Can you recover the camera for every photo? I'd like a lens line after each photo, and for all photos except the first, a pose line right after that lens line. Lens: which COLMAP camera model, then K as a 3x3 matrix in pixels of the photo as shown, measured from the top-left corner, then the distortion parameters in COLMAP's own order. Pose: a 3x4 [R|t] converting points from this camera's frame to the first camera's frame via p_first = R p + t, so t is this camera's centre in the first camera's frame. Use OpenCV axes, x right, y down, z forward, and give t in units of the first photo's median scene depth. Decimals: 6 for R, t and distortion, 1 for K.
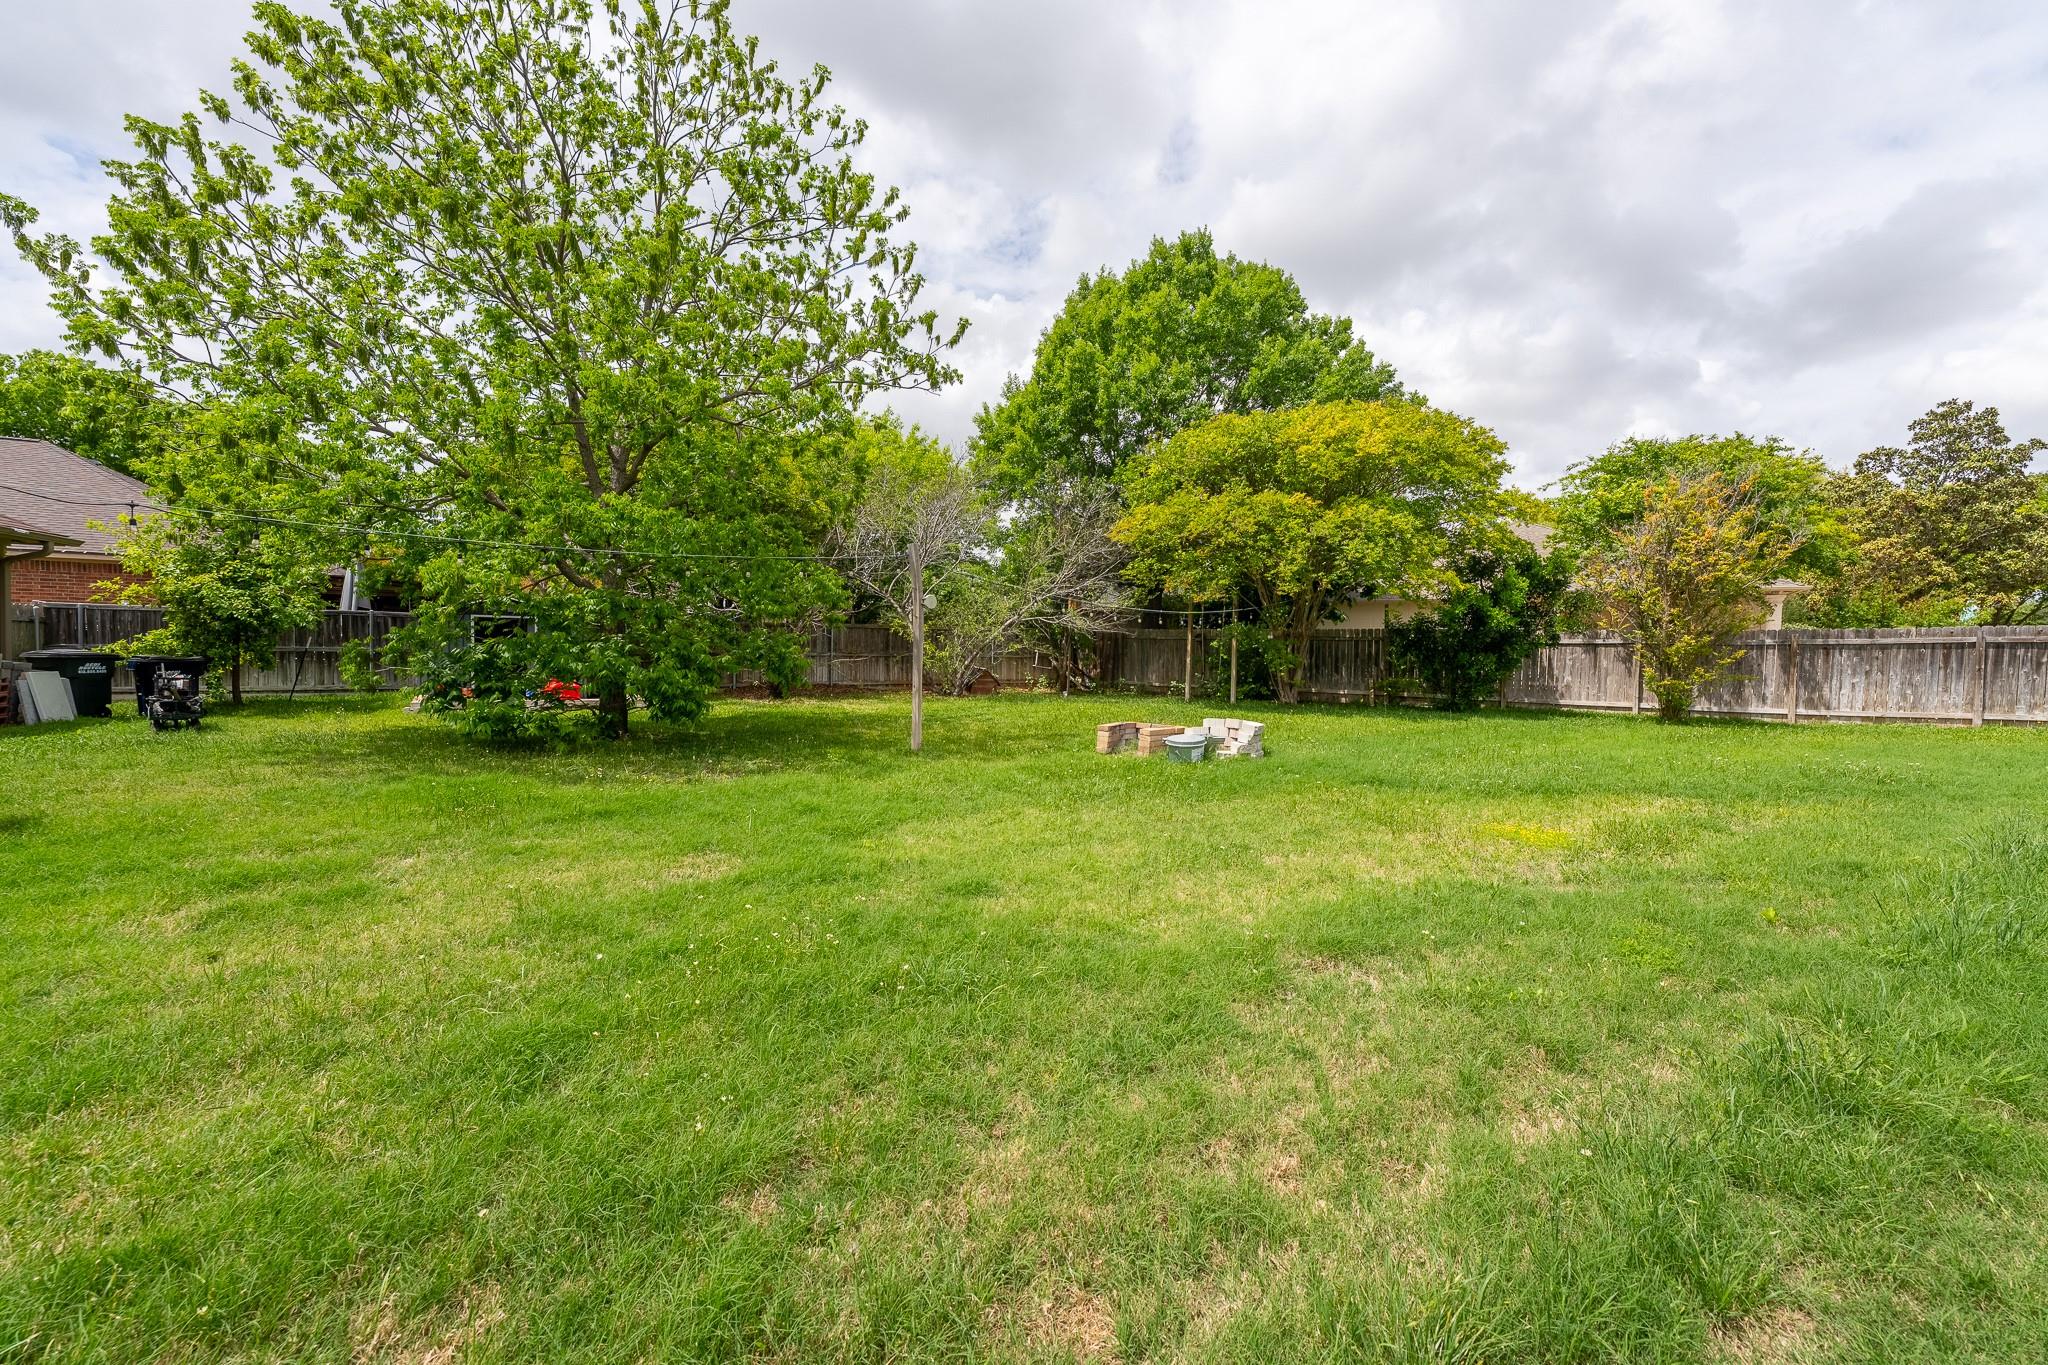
lens RADIAL K [[825.5, 0, 1013.3], [0, 825.5, 678.2], [0, 0, 1]] dist [-0.001033, 0.000002]
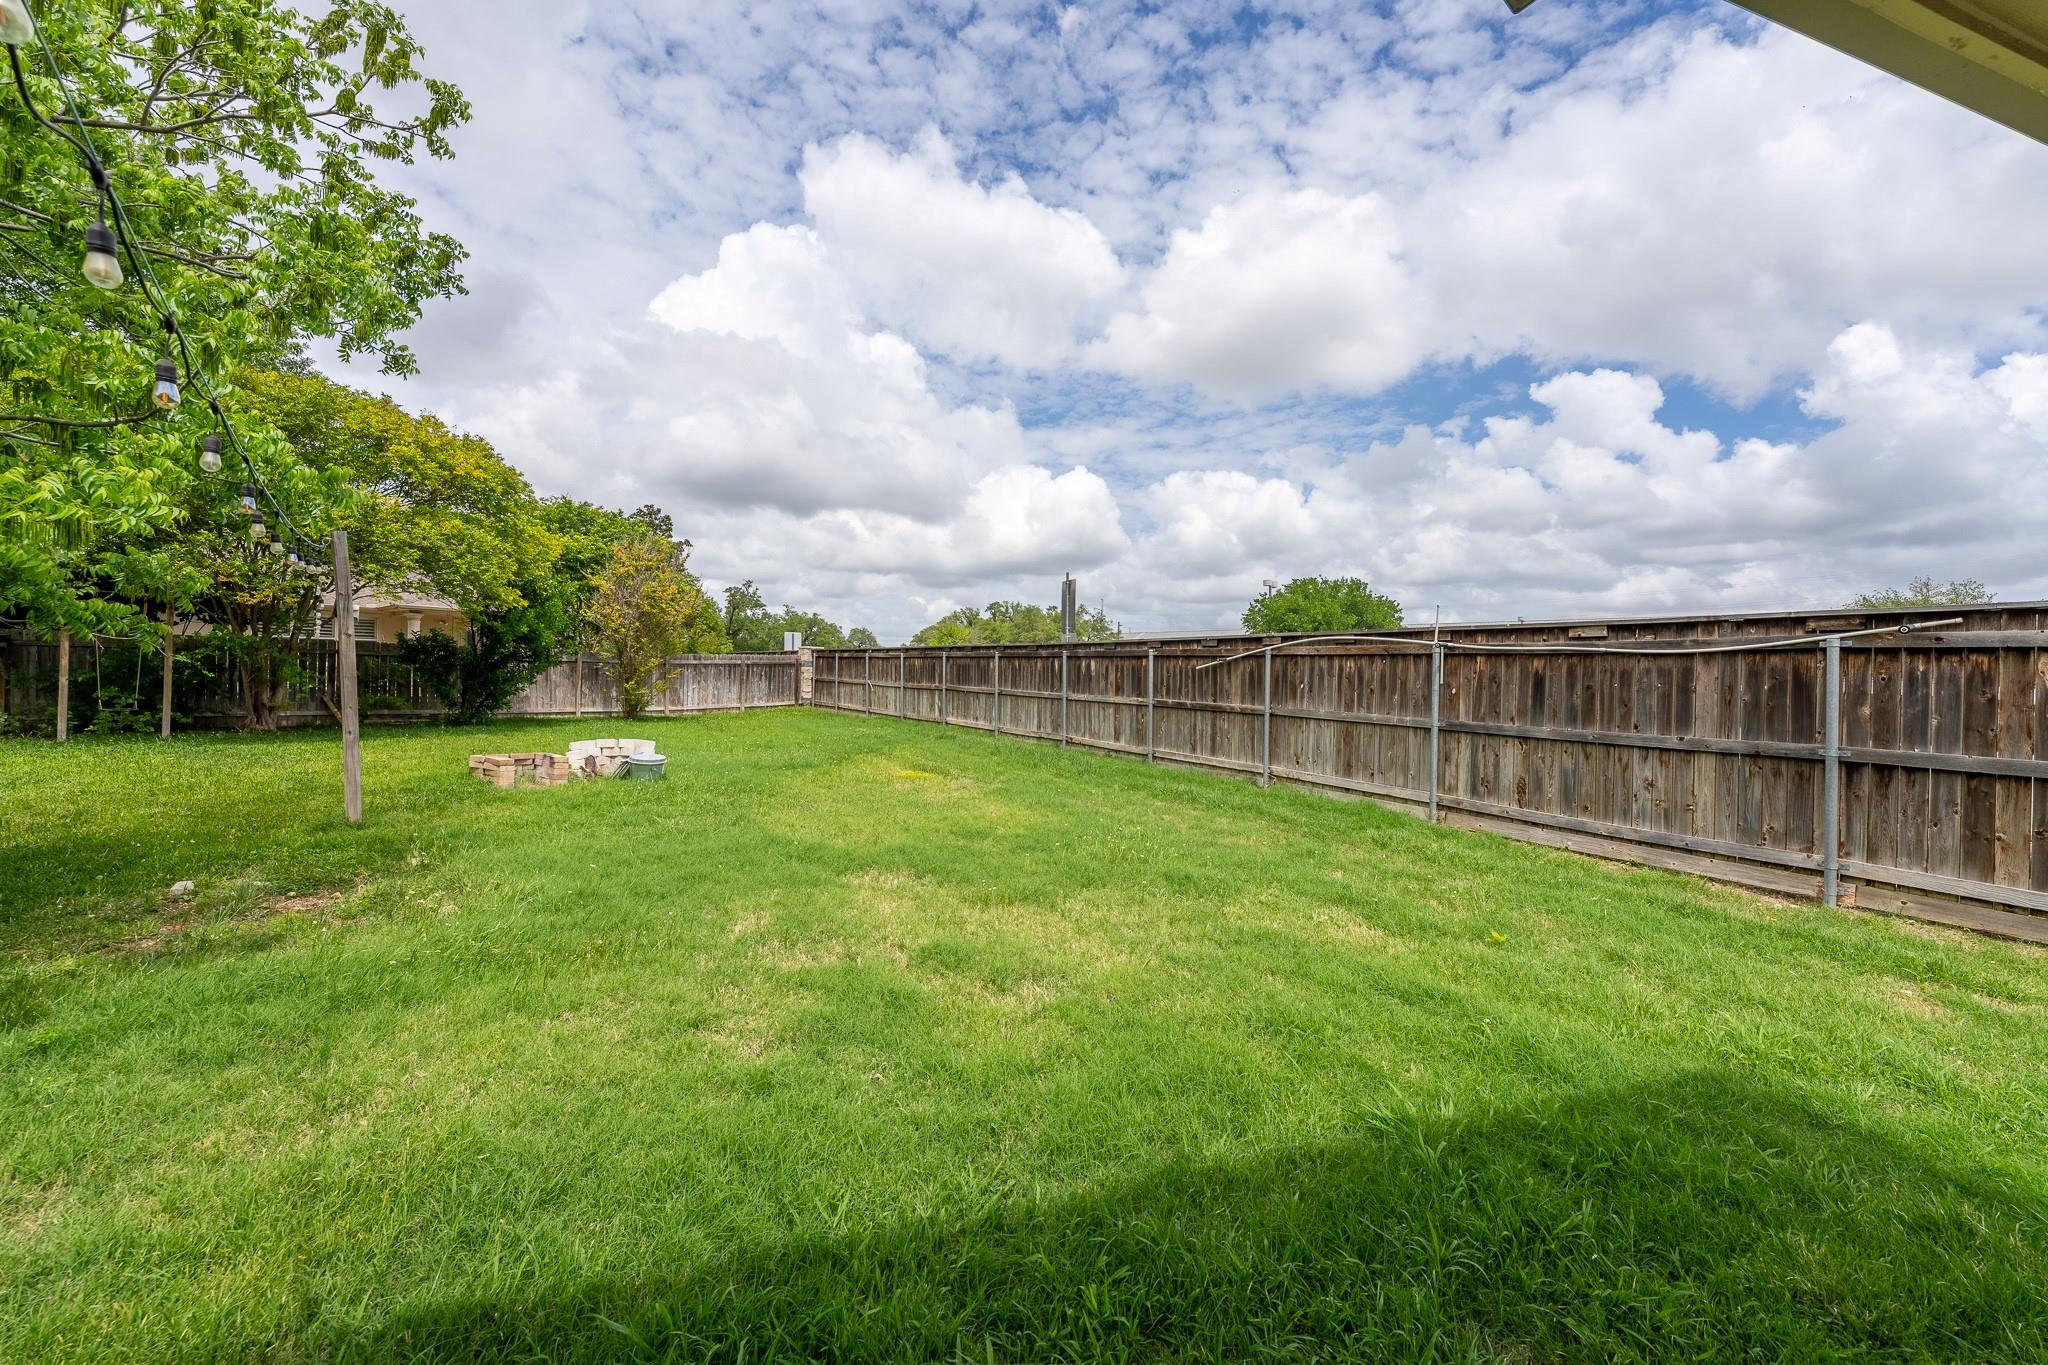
lens RADIAL K [[825.5, 0, 1013.3], [0, 825.5, 678.2], [0, 0, 1]] dist [-0.001033, 0.000002]
pose [[0.055129, -0.011999, 0.998407, -0.436758], [0.027225, 0.999574, 0.010510, -0.011733], [-0.998108, 0.026602, 0.055432, 0.290314]]
